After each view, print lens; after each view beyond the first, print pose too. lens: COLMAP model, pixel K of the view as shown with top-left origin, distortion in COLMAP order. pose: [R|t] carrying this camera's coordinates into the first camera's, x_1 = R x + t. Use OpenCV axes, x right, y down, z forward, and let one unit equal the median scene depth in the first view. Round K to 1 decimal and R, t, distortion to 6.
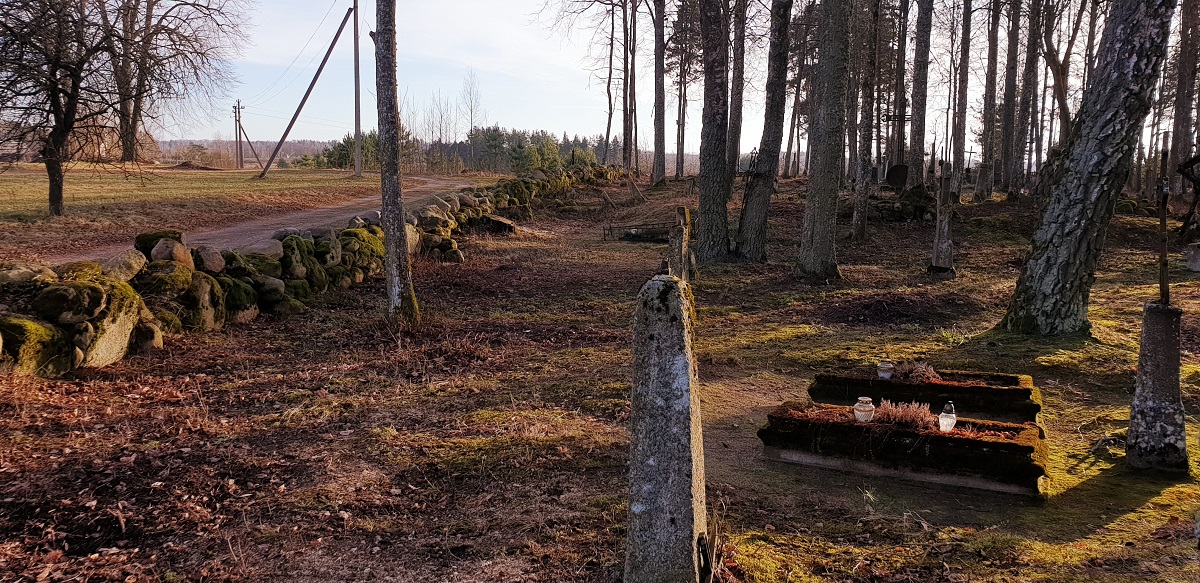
lens RADIAL K [[911.7, 0, 600.0], [0, 911.7, 291.5], [0, 0, 1]] dist [0.005289, 0.002993]
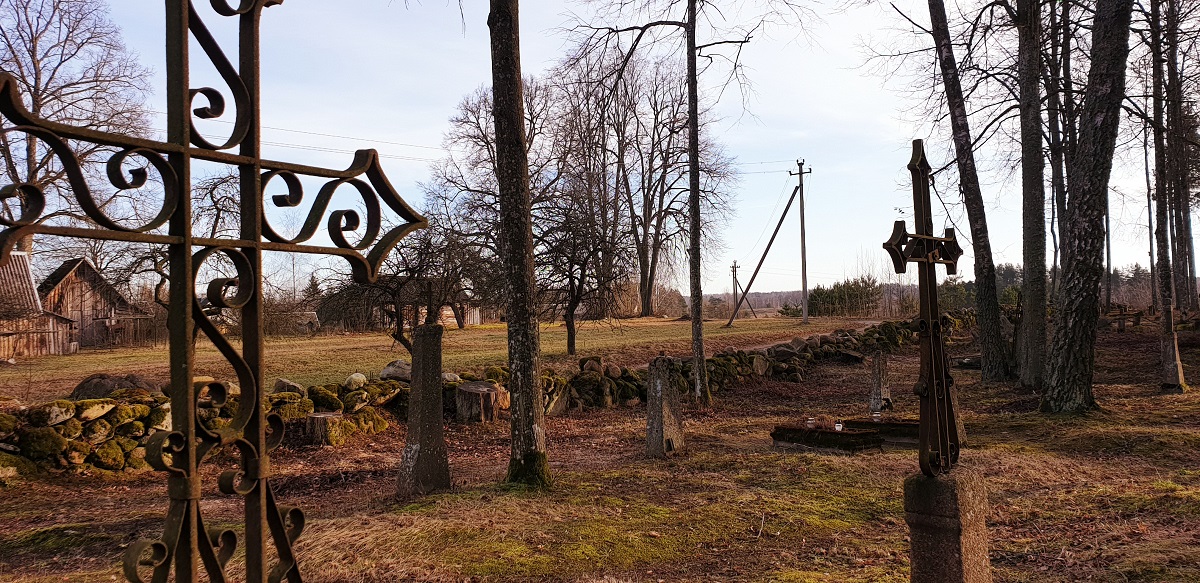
lens RADIAL K [[911.7, 0, 600.0], [0, 911.7, 291.5], [0, 0, 1]] dist [0.005289, 0.002993]
pose [[0.854323, -0.051704, -0.517165, 0.434971], [-0.030098, 0.988448, -0.148541, 0.066717], [0.518871, 0.142467, 0.842897, -0.517907]]
